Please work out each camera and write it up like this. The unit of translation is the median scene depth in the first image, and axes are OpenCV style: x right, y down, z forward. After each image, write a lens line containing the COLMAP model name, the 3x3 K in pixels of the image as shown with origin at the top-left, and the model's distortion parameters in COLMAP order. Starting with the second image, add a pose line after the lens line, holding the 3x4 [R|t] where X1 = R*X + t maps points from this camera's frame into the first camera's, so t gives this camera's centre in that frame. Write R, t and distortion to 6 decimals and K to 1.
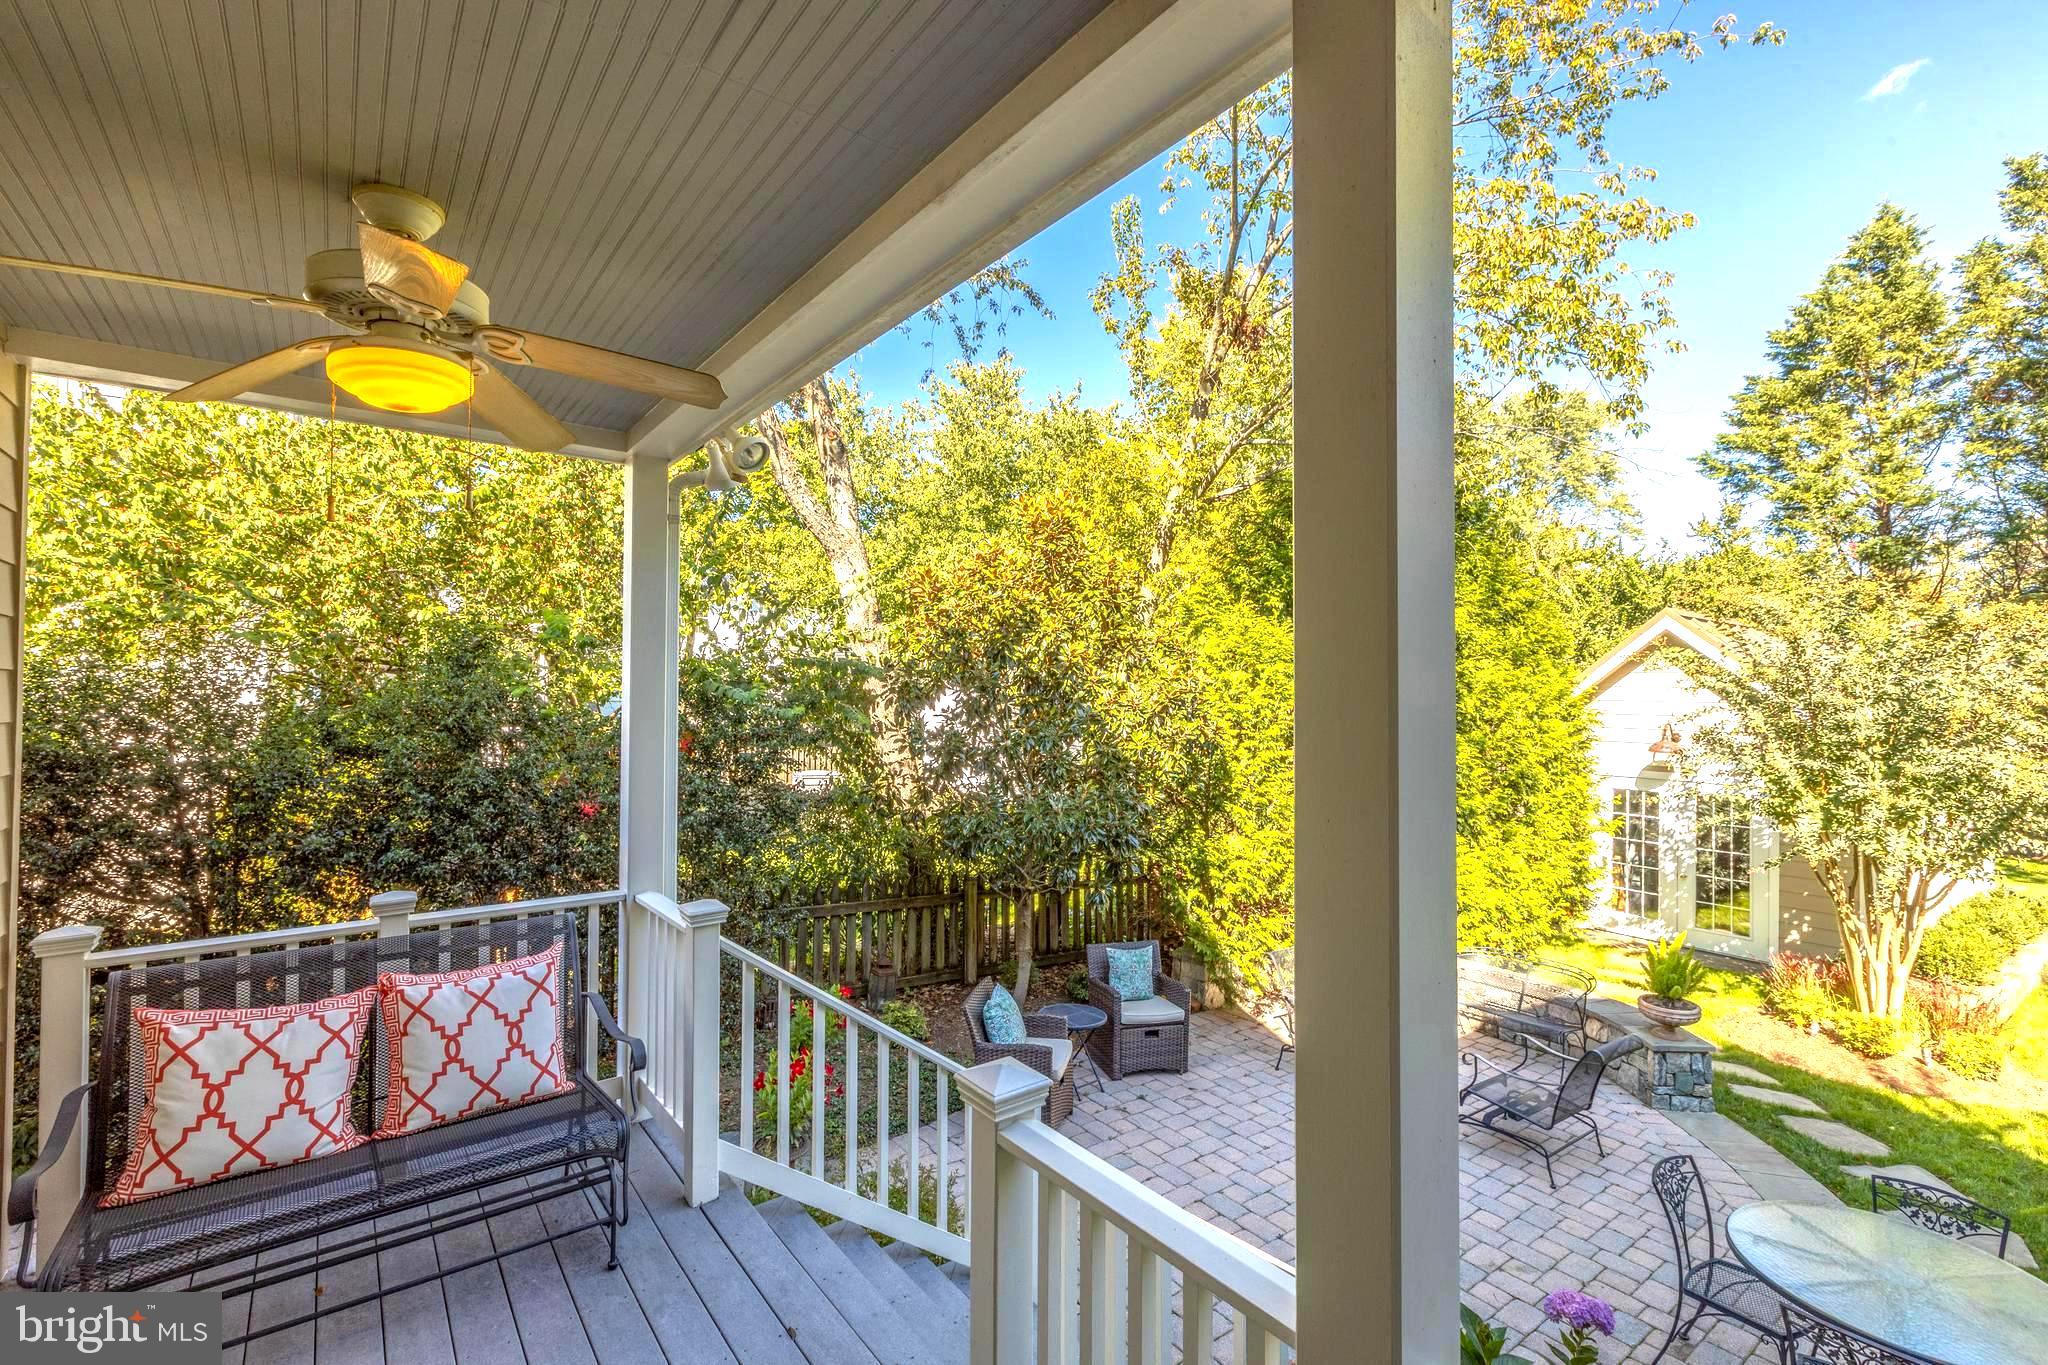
lens RADIAL K [[905.1, 0, 1028.5], [0, 905.1, 677.2], [0, 0, 1]] dist [0.003618, -0.002597]
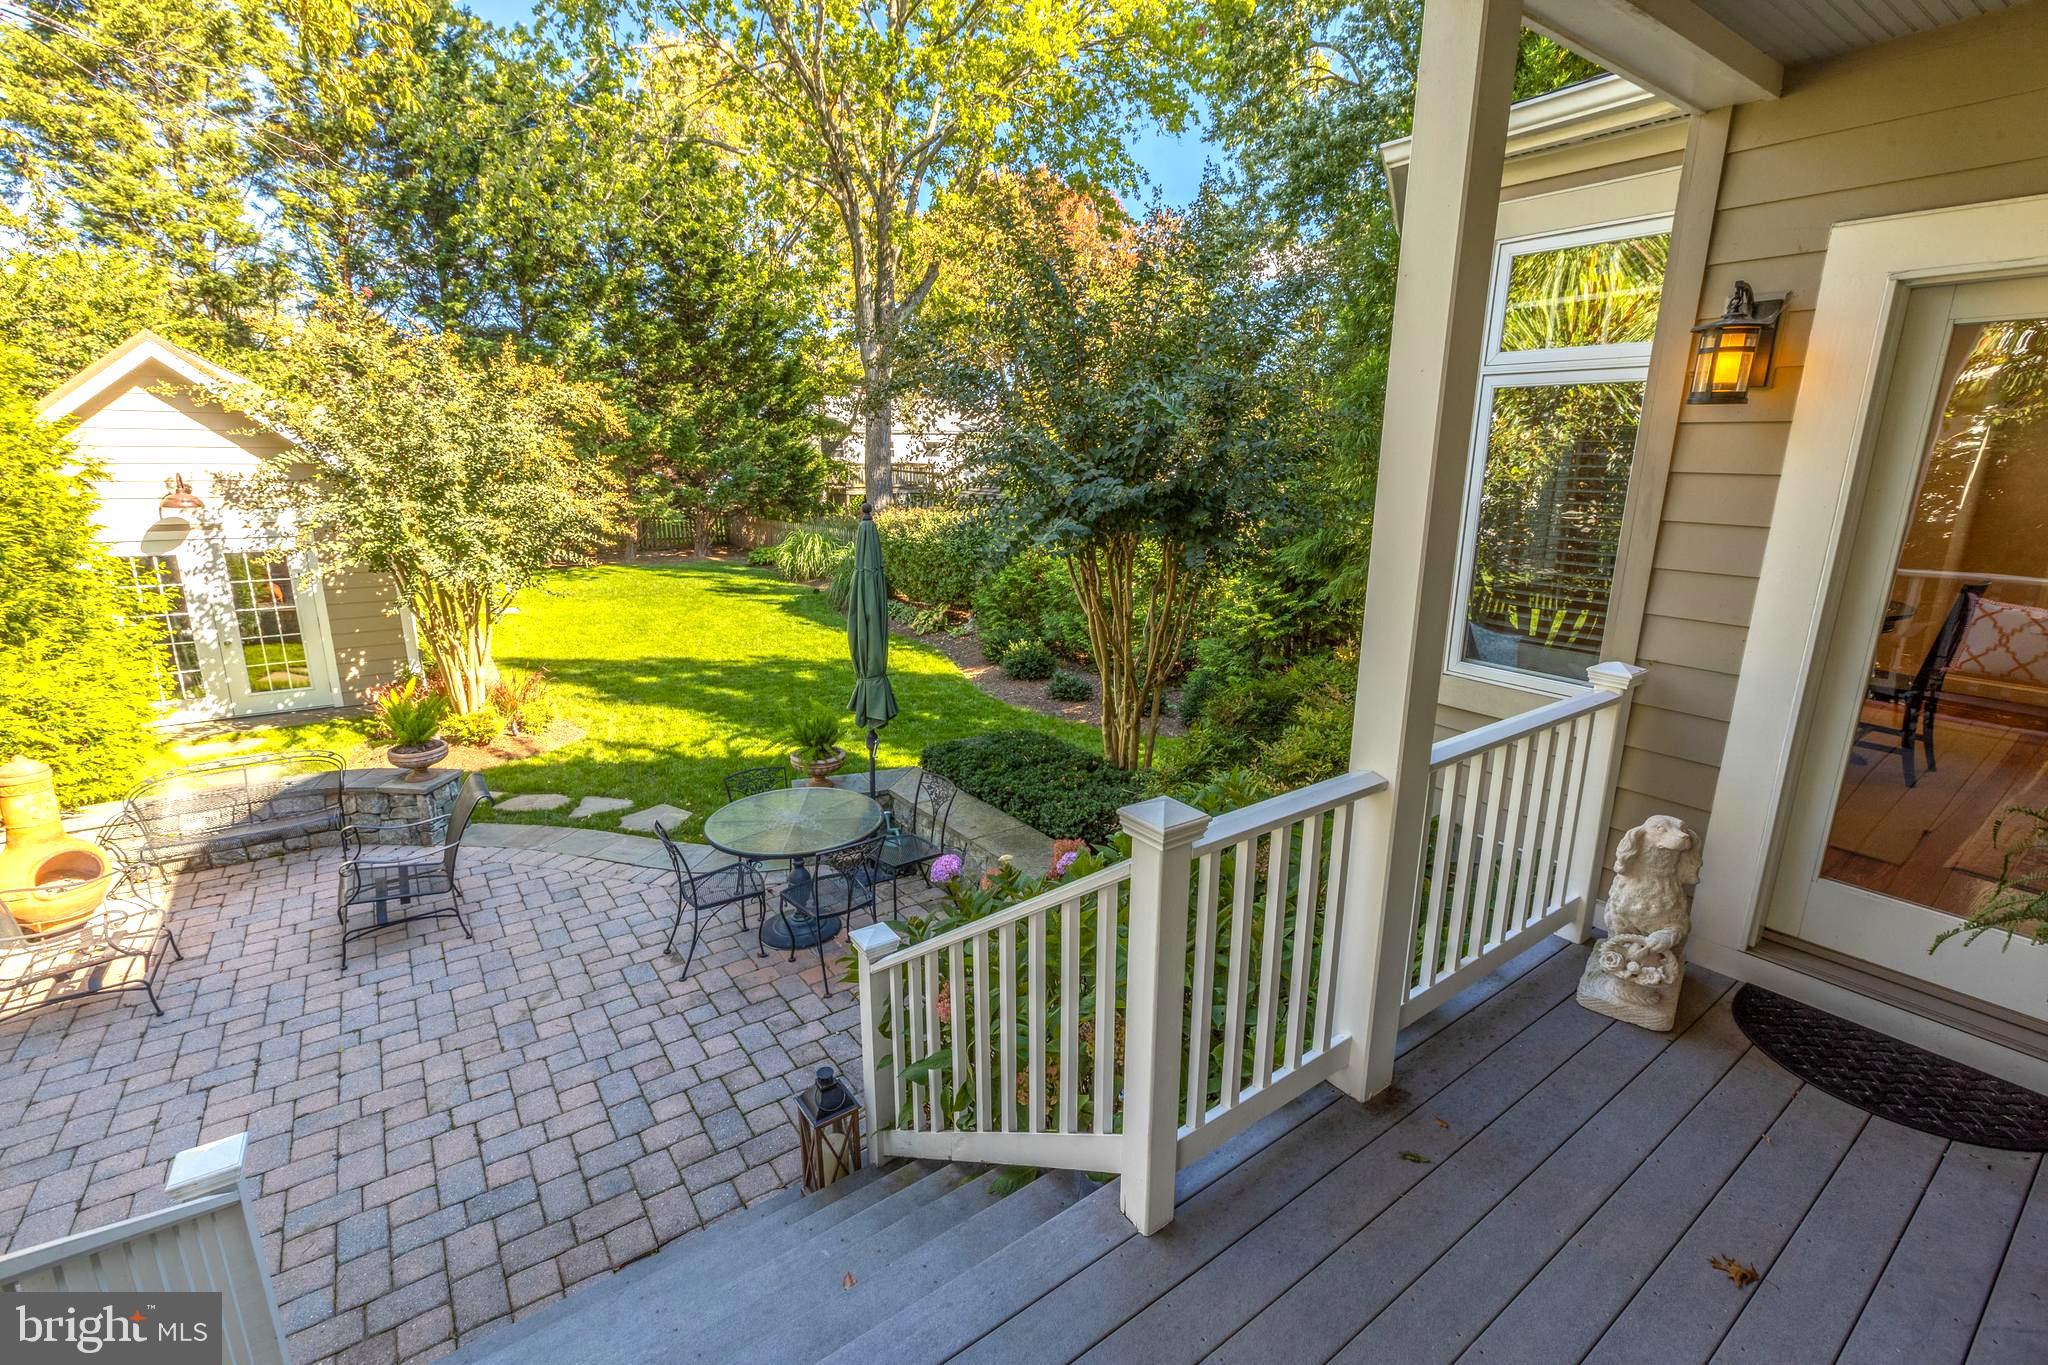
lens RADIAL K [[905.1, 0, 1027.2], [0, 905.1, 677.7], [0, 0, 1]] dist [0.003618, -0.002597]
pose [[0.022837, -0.252188, 0.967409, -0.201895], [-0.023240, 0.967266, 0.252699, 0.004222], [-0.999469, -0.028254, 0.016229, 0.227572]]
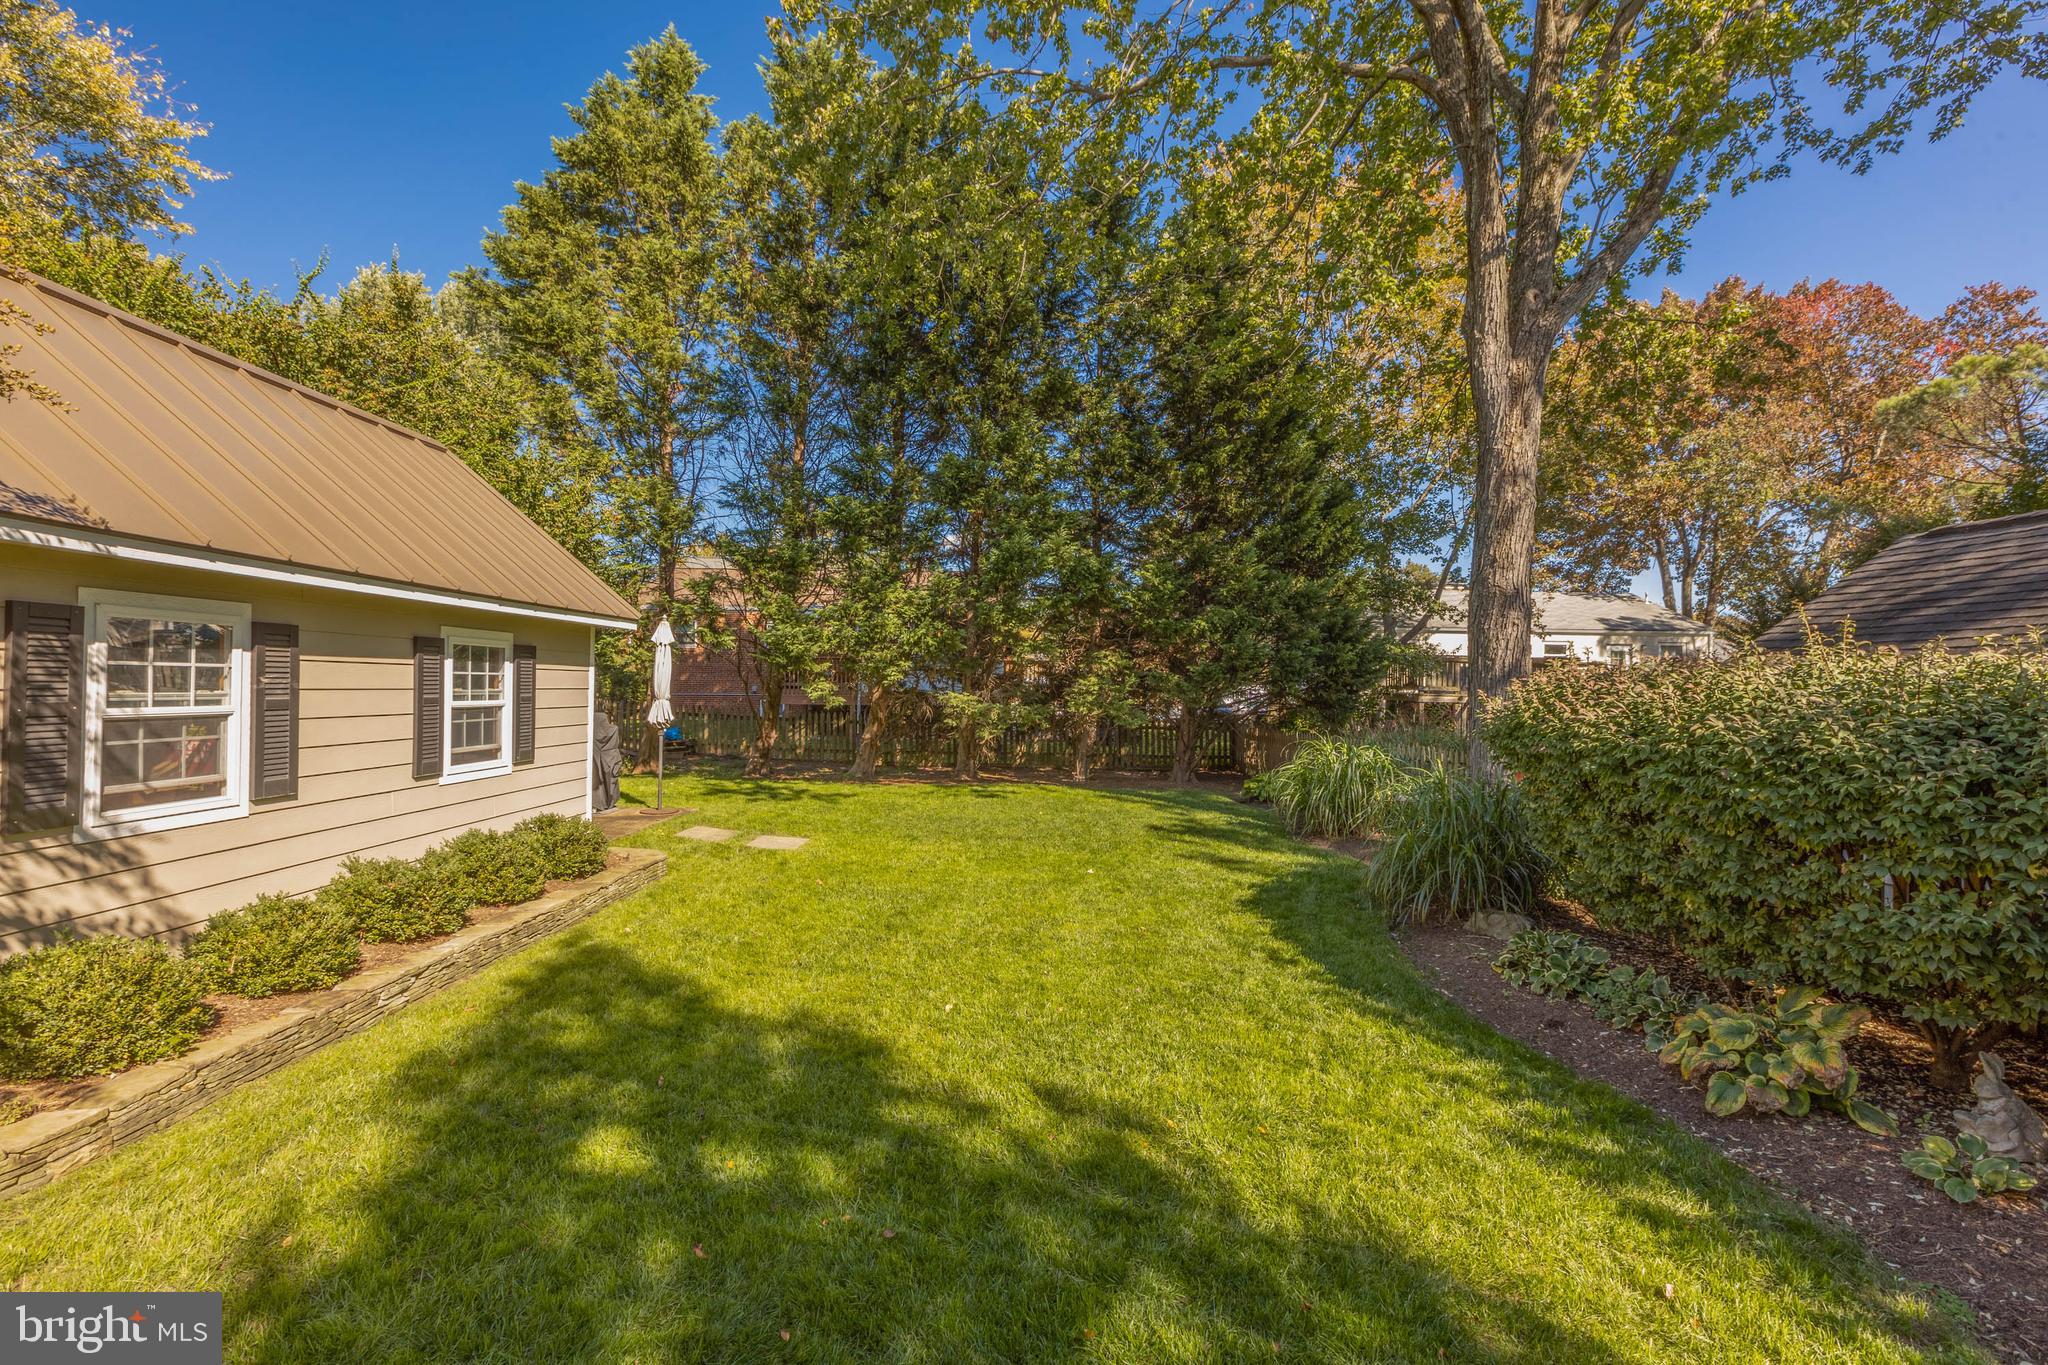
lens RADIAL K [[905.1, 0, 1030.8], [0, 905.1, 679.3], [0, 0, 1]] dist [0.003618, -0.002597]
pose [[0.578147, 0.004463, 0.815920, 1.096796], [-0.024262, 0.999637, 0.011724, 0.182200], [-0.815572, -0.026574, 0.578046, 0.522191]]
